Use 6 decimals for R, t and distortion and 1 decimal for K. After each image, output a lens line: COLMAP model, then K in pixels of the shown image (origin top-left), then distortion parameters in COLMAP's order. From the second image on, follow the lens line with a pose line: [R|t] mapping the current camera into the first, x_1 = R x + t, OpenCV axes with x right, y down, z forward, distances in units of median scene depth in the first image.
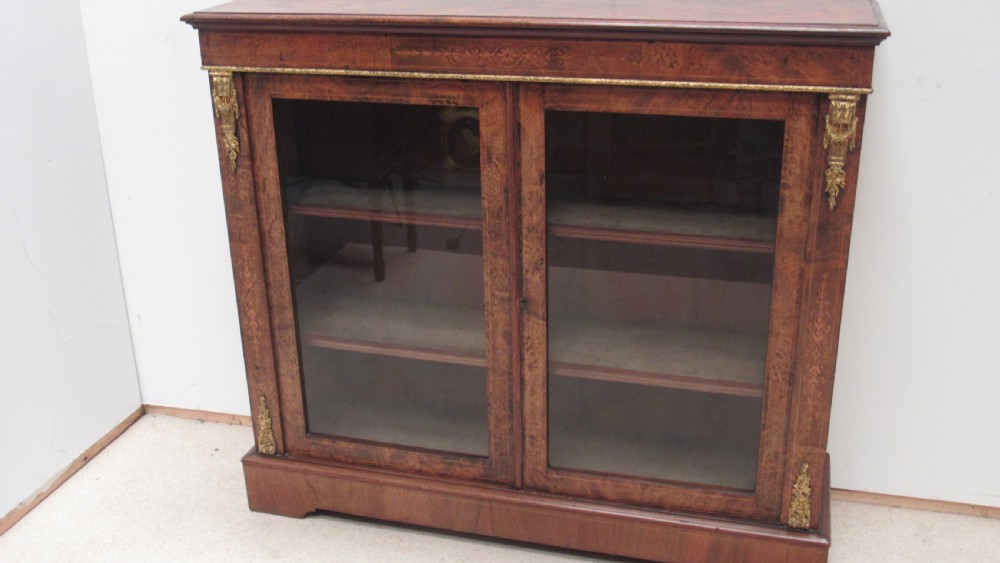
lens RADIAL K [[1048.0, 0, 503.3], [0, 1048.0, 287.5], [0, 0, 1]] dist [-0.055913, 0.000000]
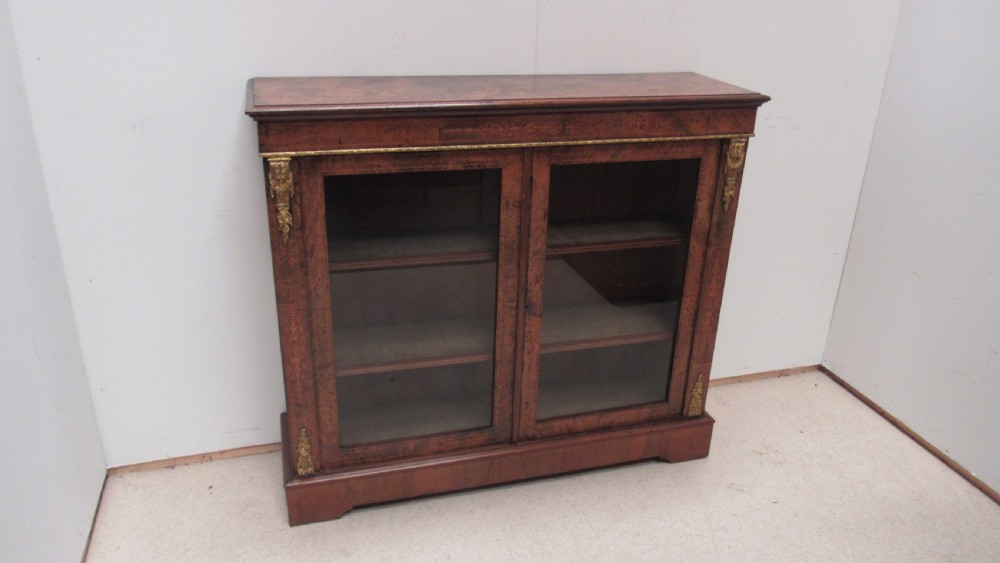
lens RADIAL K [[762.2, 0, 505.6], [0, 762.2, 283.8], [0, 0, 1]] dist [-0.019214, -0.003087]
pose [[0.844216, -0.174239, 0.506892, -0.504801], [0.158467, 0.984549, 0.074506, -0.094541], [-0.512042, 0.017427, 0.858784, 0.167935]]
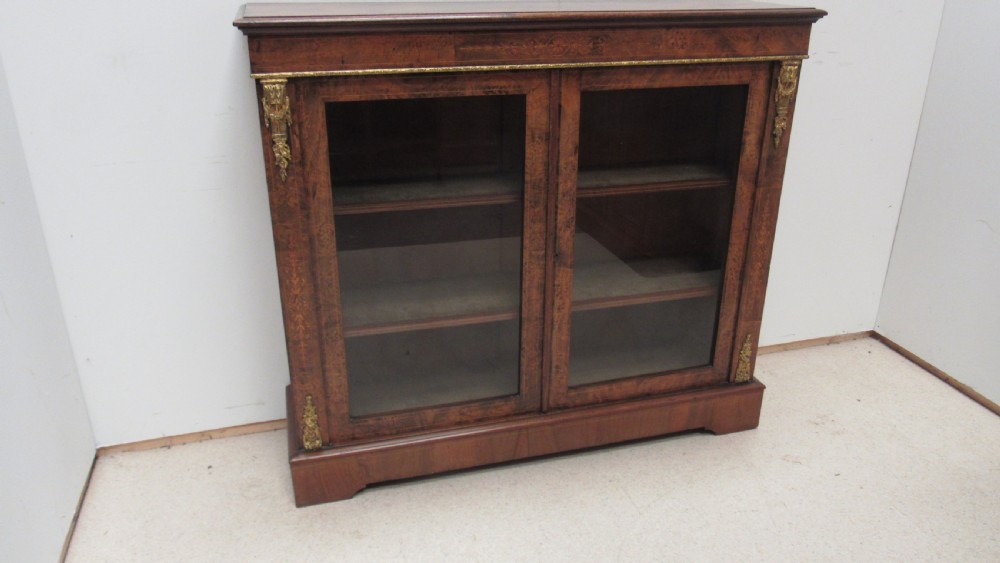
lens RADIAL K [[762.2, 0, 504.6], [0, 762.2, 282.2], [0, 0, 1]] dist [-0.019214, -0.003087]
pose [[0.850549, -0.187337, 0.491398, -0.475043], [0.179751, 0.981685, 0.063123, -0.023131], [-0.494223, 0.034640, 0.868644, 0.268868]]
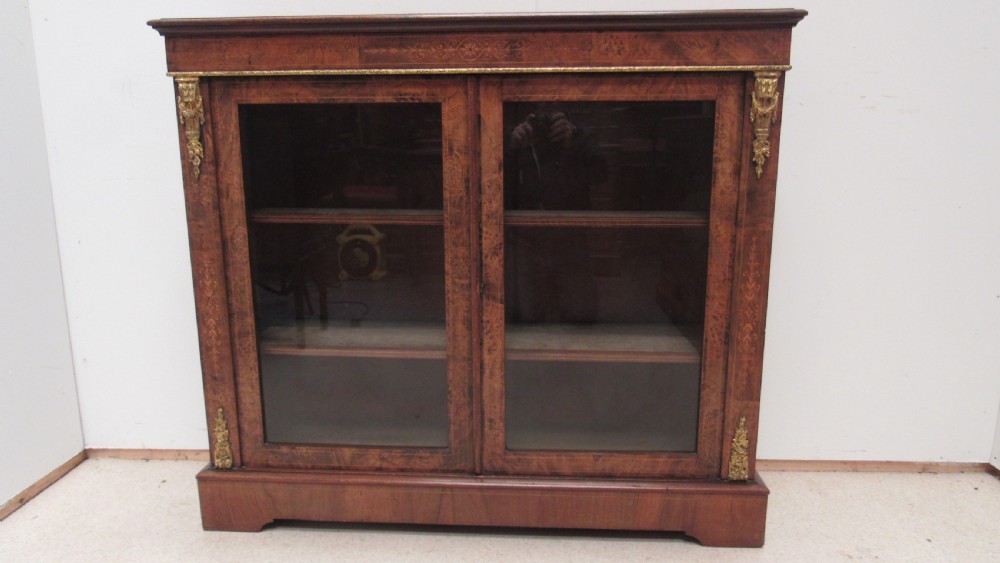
lens RADIAL K [[716.7, 0, 500.0], [0, 716.7, 282.8], [0, 0, 1]] dist [-0.017810, -0.001371]
pose [[0.977008, -0.030949, 0.210944, -0.121345], [0.068568, 0.982455, -0.173436, 0.141255], [-0.201875, 0.183913, 0.961989, 0.284191]]
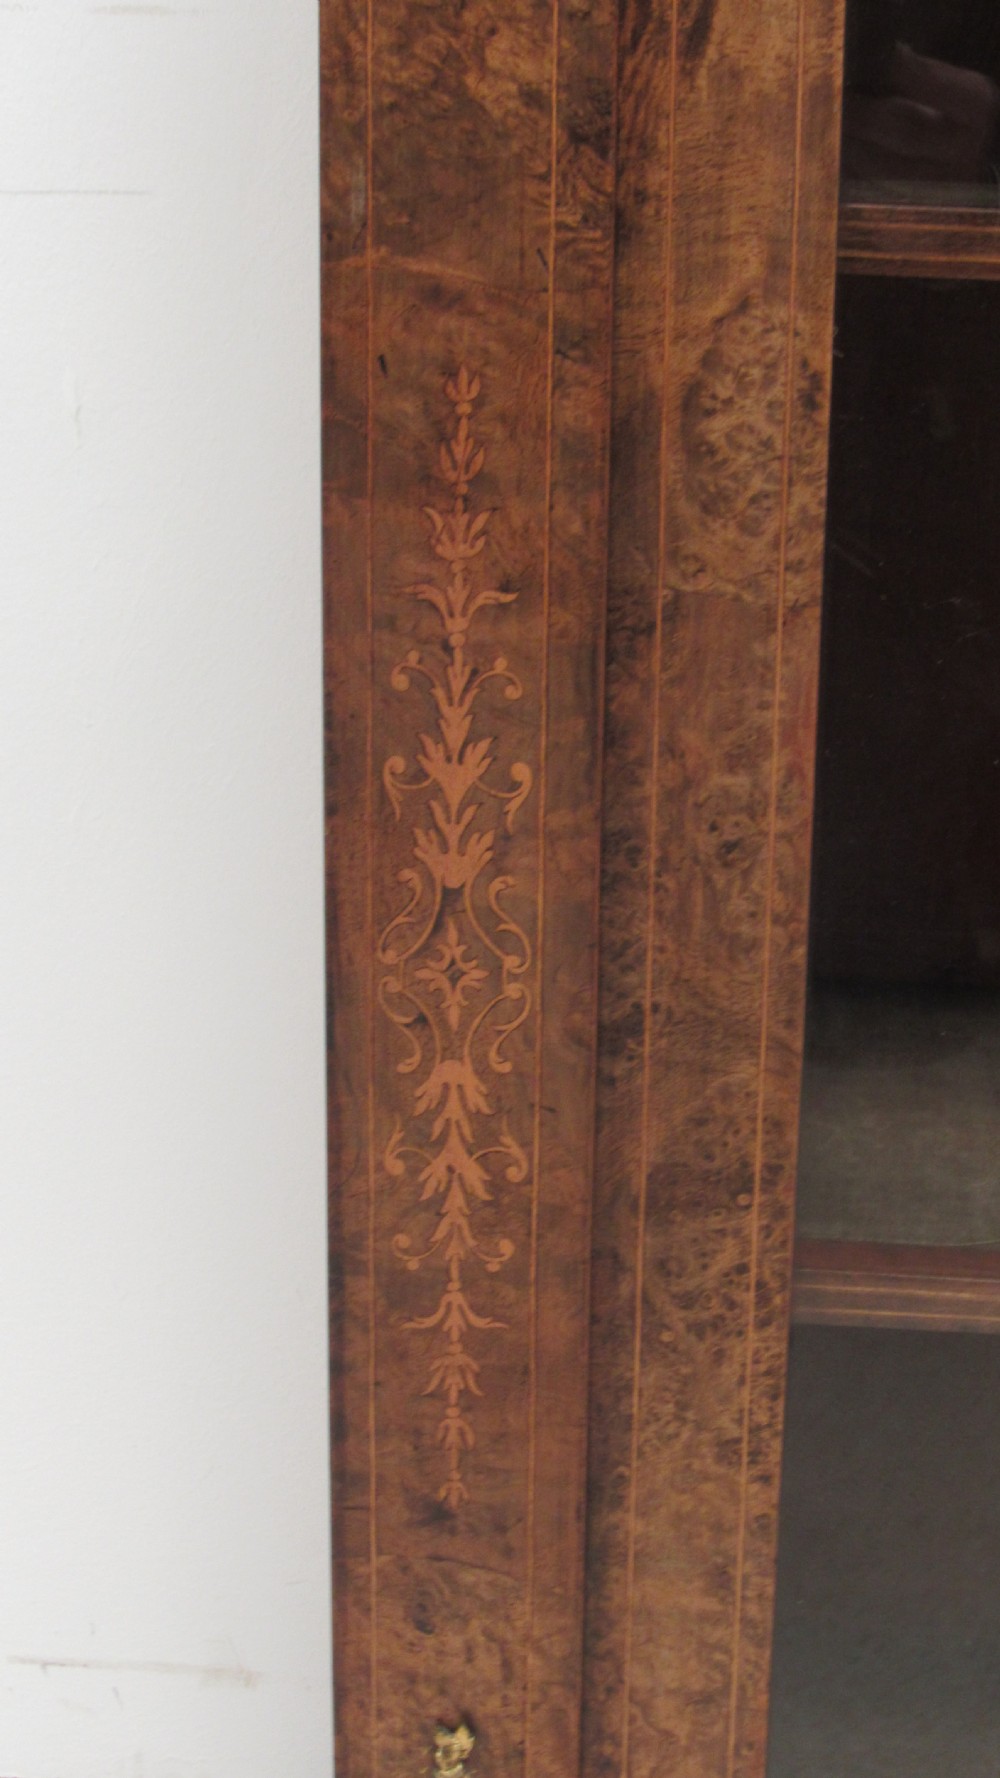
lens RADIAL K [[3074.4, 0, 509.4], [0, 3074.4, 897.6], [0, 0, 1]] dist [-0.145799, 0.000000]
pose [[0.984223, -0.028123, 0.174683, -0.328218], [0.040427, 0.996915, -0.067282, 0.029500], [-0.172252, 0.073283, 0.982323, 0.698127]]
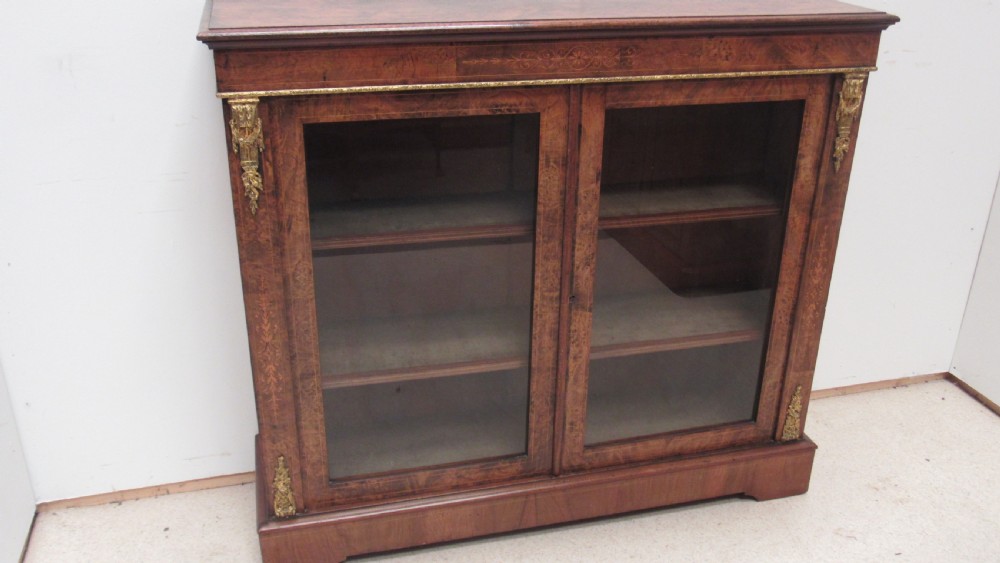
lens RADIAL K [[907.1, 0, 508.7], [0, 907.1, 283.0], [0, 0, 1]] dist [-0.035047, 0.000000]
pose [[0.860109, -0.181857, 0.476593, -0.461773], [0.162160, 0.983305, 0.082555, -0.085192], [-0.483650, 0.006278, 0.875239, 0.254342]]
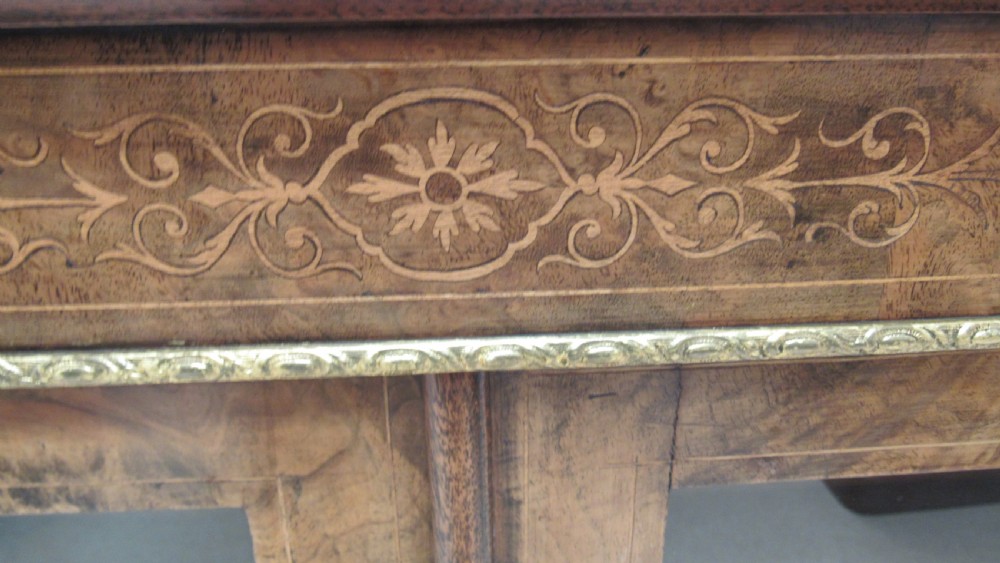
lens RADIAL K [[762.2, 0, 500.2], [0, 762.2, 279.5], [0, 0, 1]] dist [-0.019214, -0.003087]
pose [[0.945113, -0.121871, 0.303165, -0.016363], [0.115882, 0.992546, 0.037741, -0.196100], [-0.305504, -0.000538, 0.952190, 0.836576]]
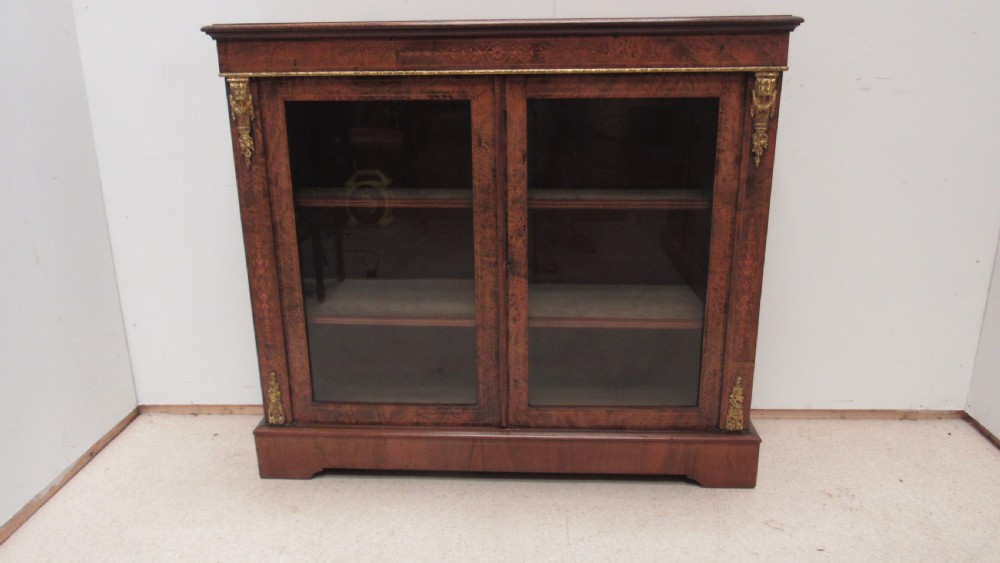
lens RADIAL K [[762.2, 0, 502.0], [0, 762.2, 282.0], [0, 0, 1]] dist [-0.019214, -0.003087]
pose [[0.975575, -0.060403, 0.211198, -0.177402], [0.078105, 0.994006, -0.076500, 0.102113], [-0.205311, 0.091127, 0.974445, 0.146913]]
